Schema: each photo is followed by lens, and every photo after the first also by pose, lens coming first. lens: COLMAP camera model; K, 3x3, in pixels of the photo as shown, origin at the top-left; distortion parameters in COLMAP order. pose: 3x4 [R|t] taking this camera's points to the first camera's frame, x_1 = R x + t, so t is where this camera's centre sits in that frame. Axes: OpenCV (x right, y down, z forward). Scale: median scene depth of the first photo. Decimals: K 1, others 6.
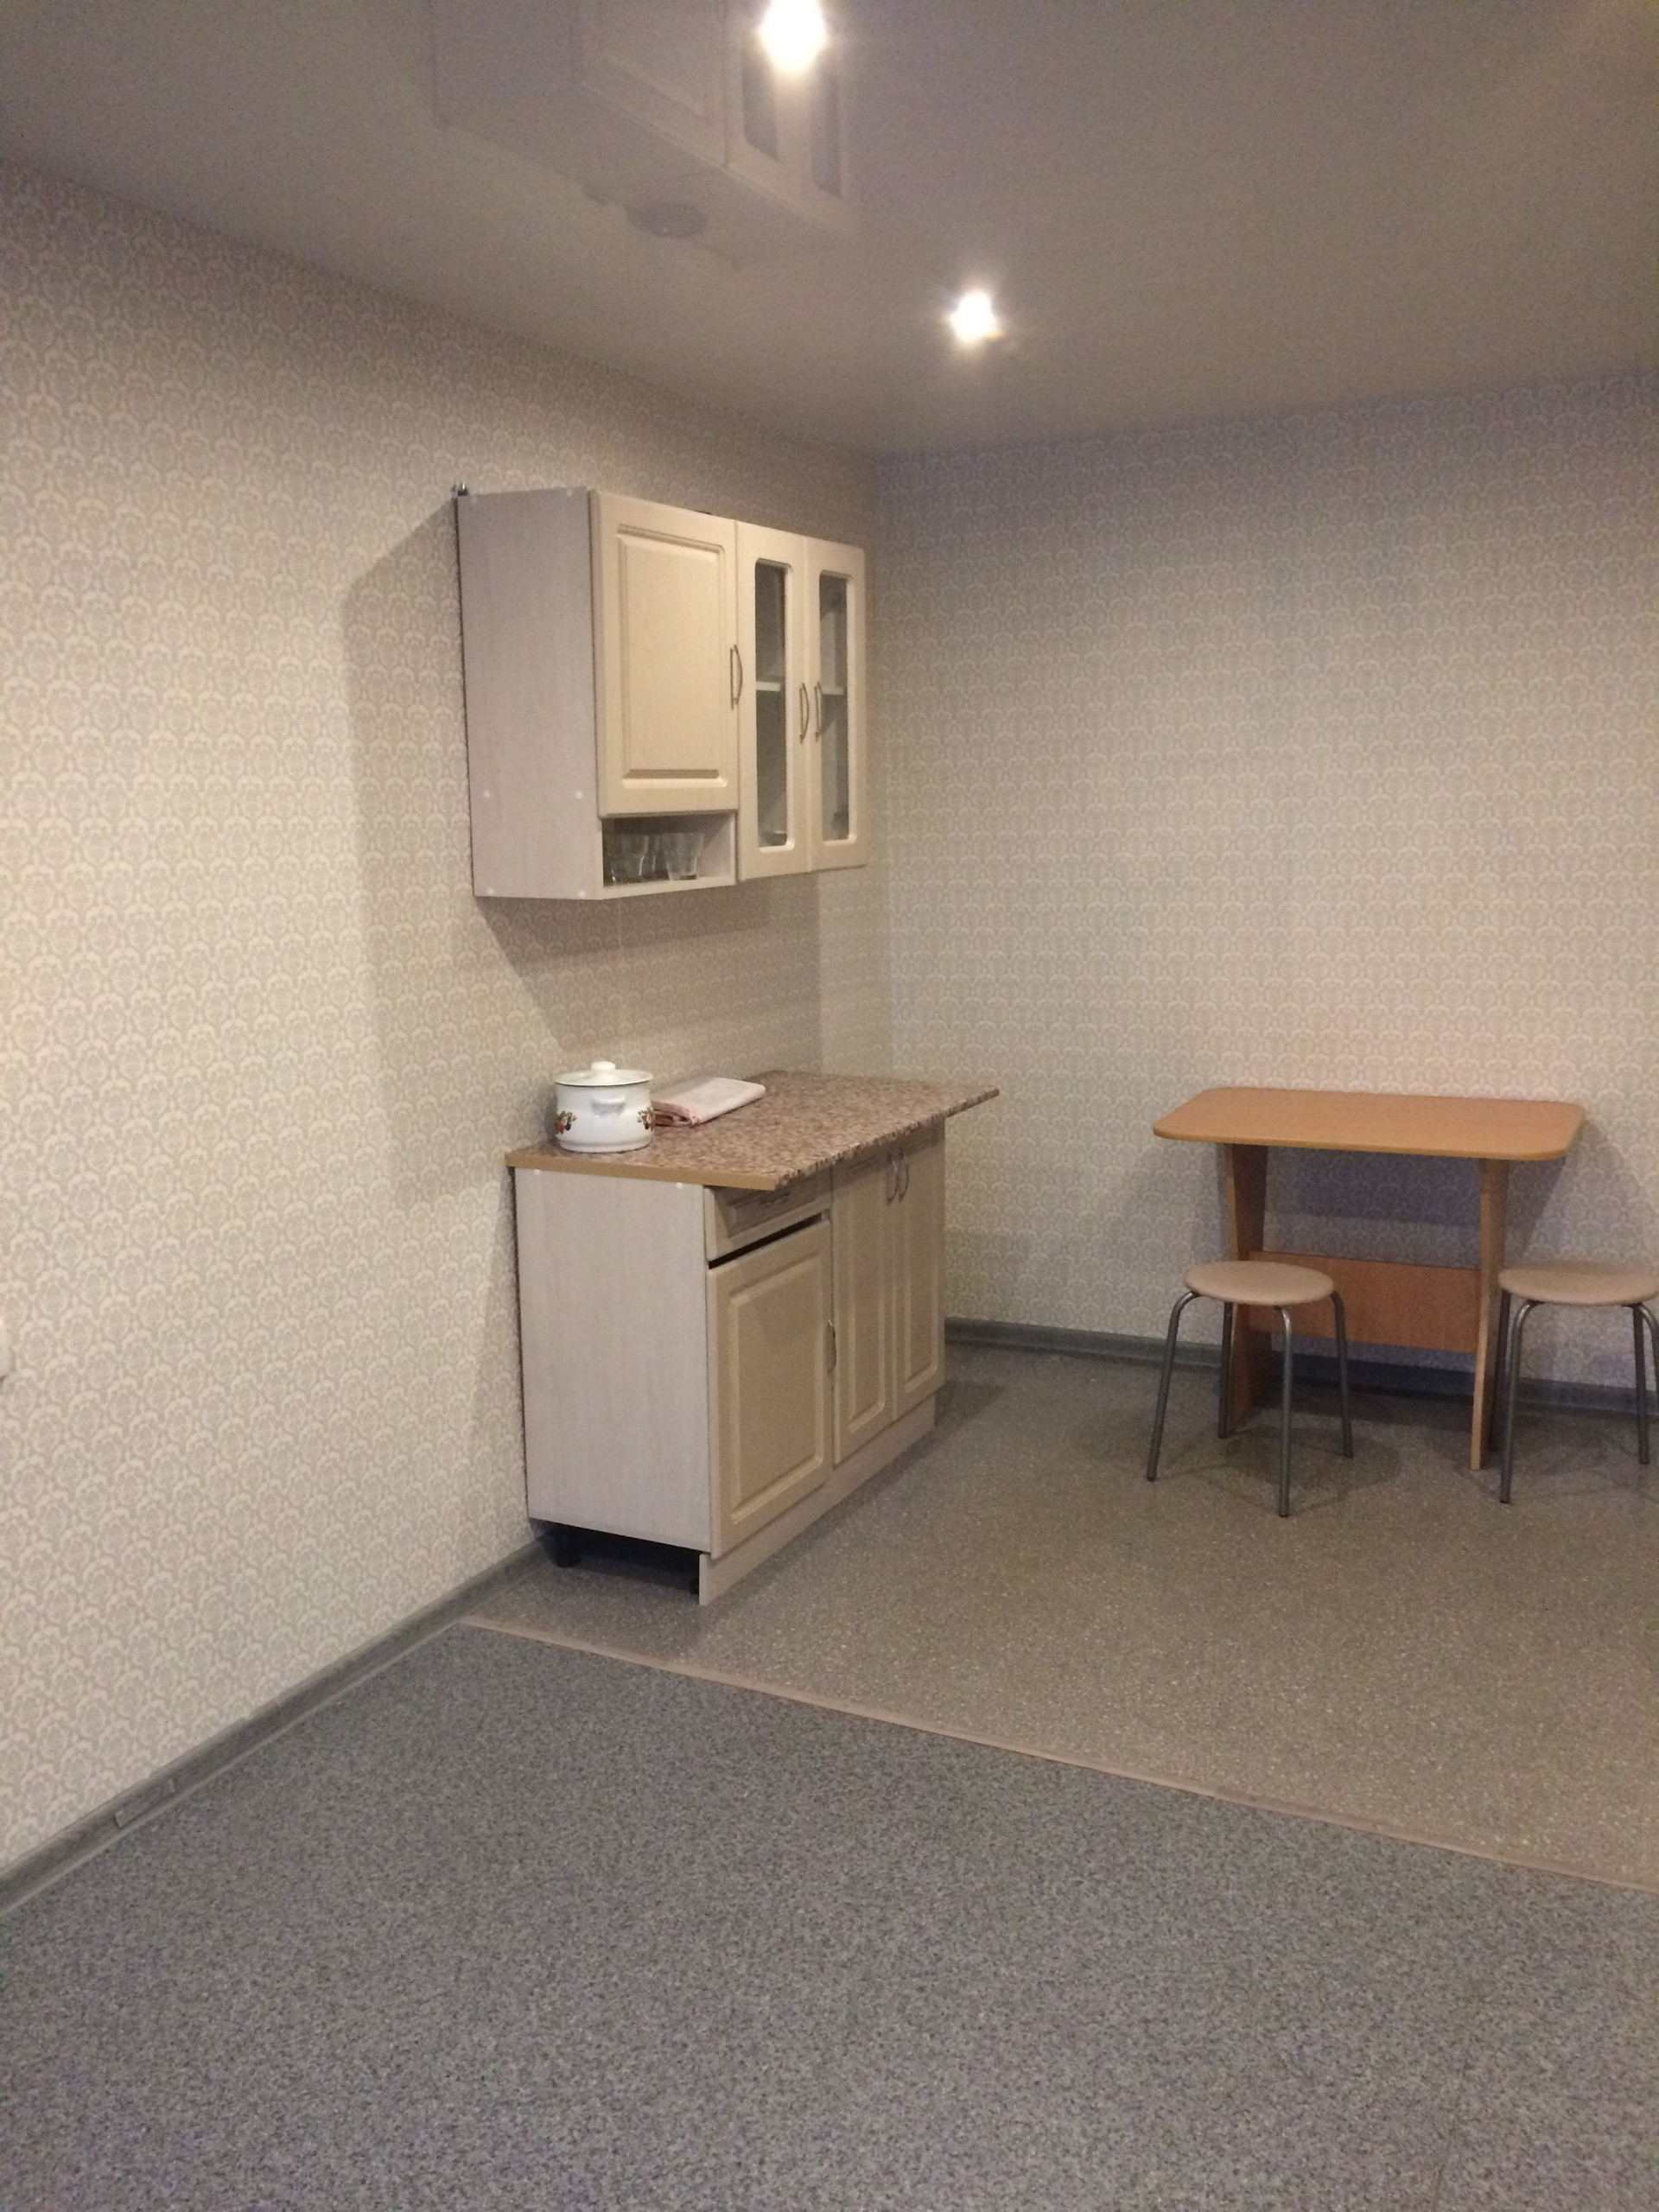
lens RADIAL K [[1905.5, 0, 831.5], [0, 1905.5, 1098.9], [0, 0, 1]] dist [0.086105, -0.109724]
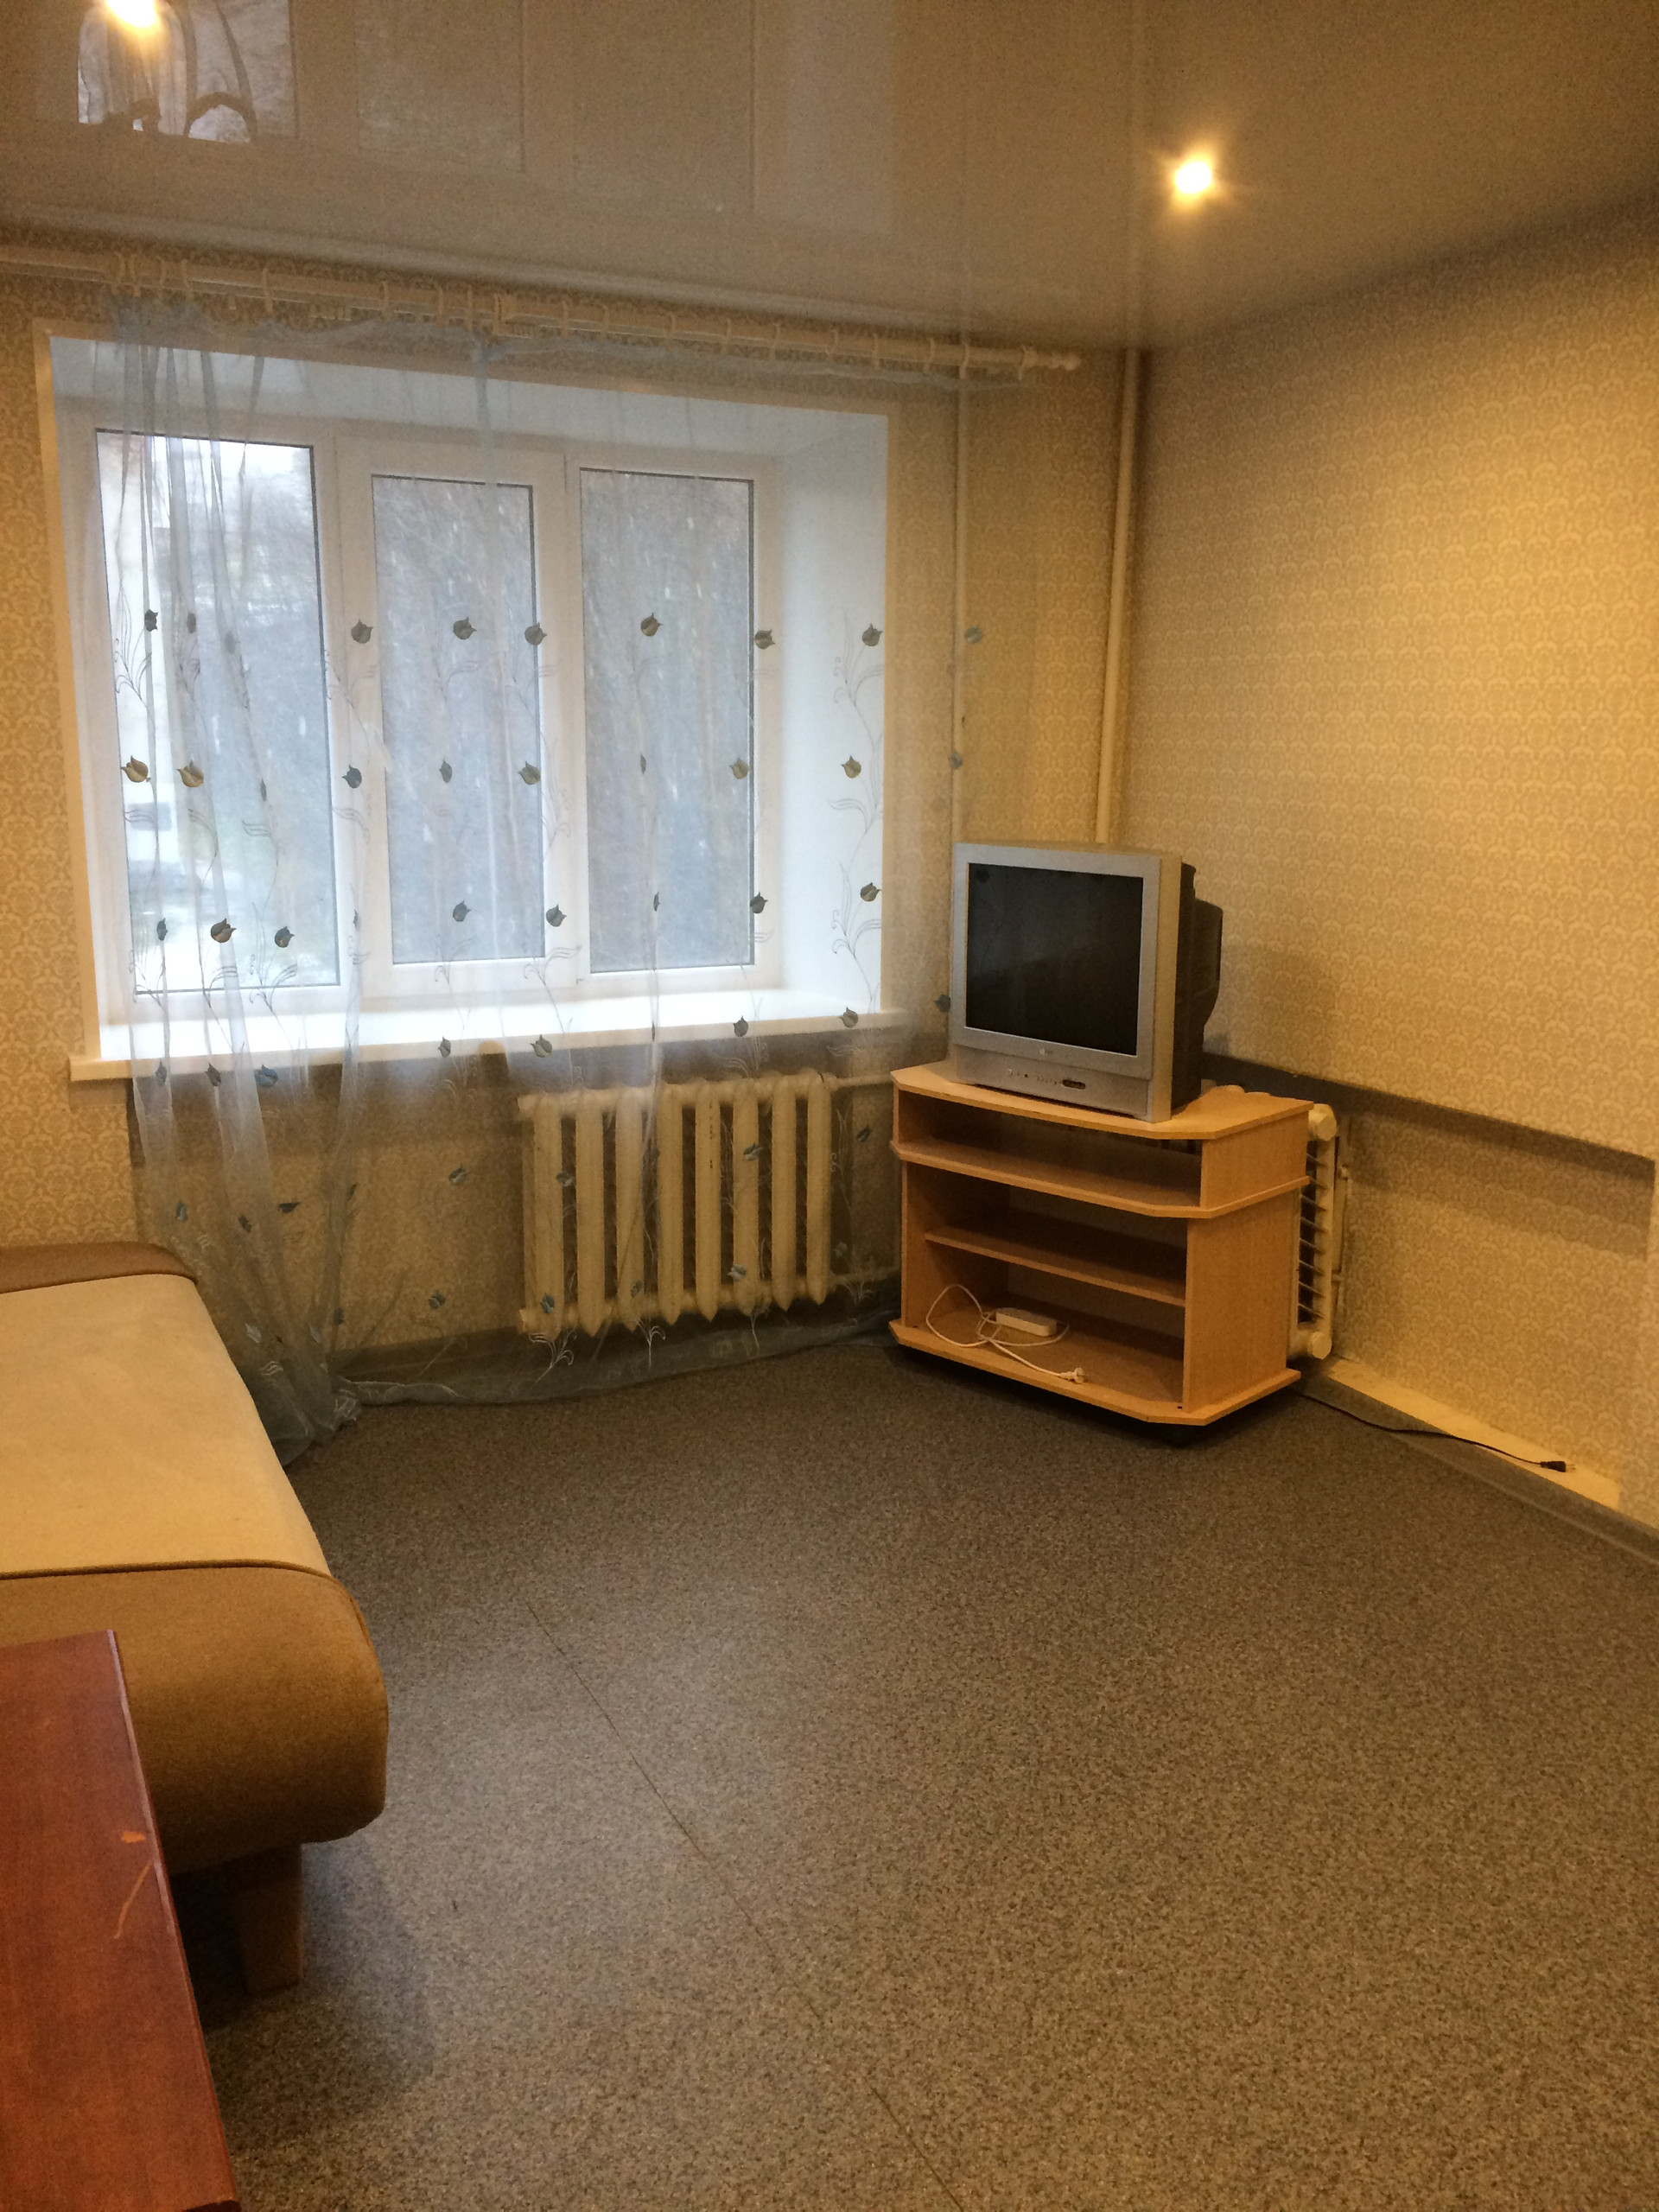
lens RADIAL K [[1905.5, 0, 828.8], [0, 1905.5, 1105.9], [0, 0, 1]] dist [0.086105, -0.109724]
pose [[-0.623994, 0.165406, -0.763723, 0.791957], [-0.120540, 0.945269, 0.303211, -0.173157], [0.772076, 0.281261, -0.569904, 1.083561]]
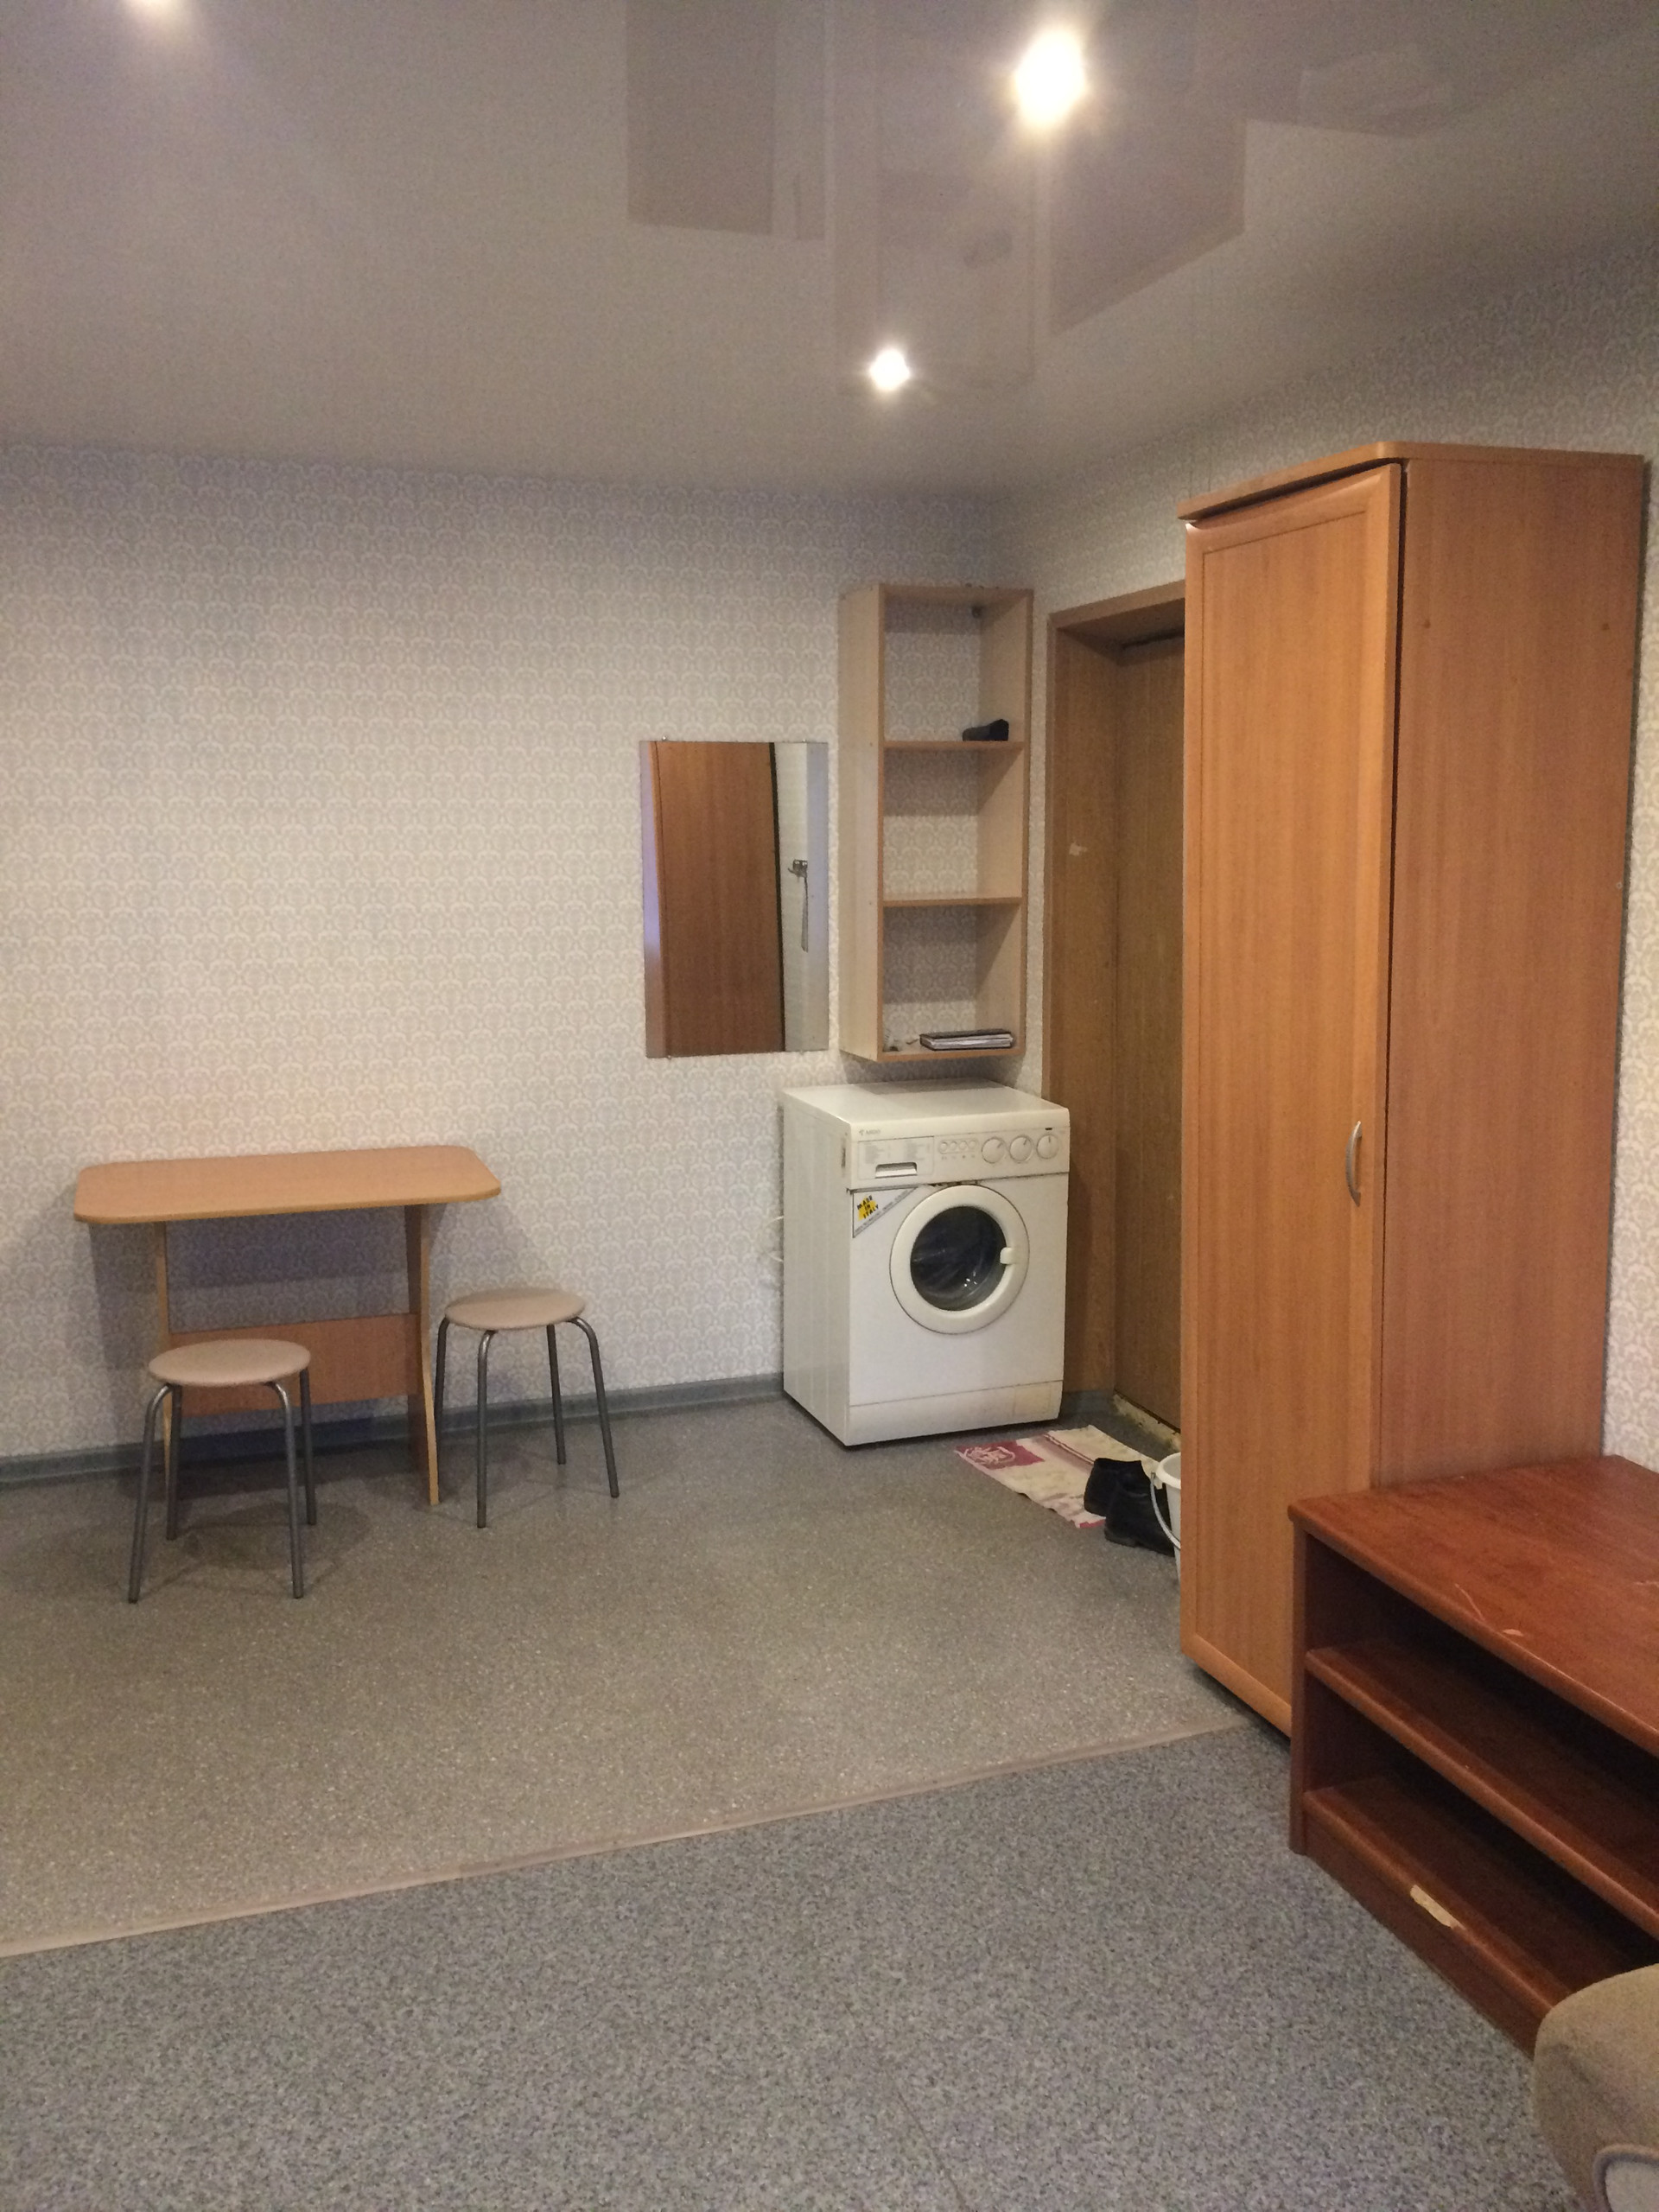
lens RADIAL K [[1905.5, 0, 832.9], [0, 1905.5, 1098.8], [0, 0, 1]] dist [0.086105, -0.109724]
pose [[0.704810, -0.077389, 0.705162, -0.361566], [0.101136, 0.994840, 0.008094, -0.017750], [-0.702150, 0.065613, 0.709000, 0.175068]]
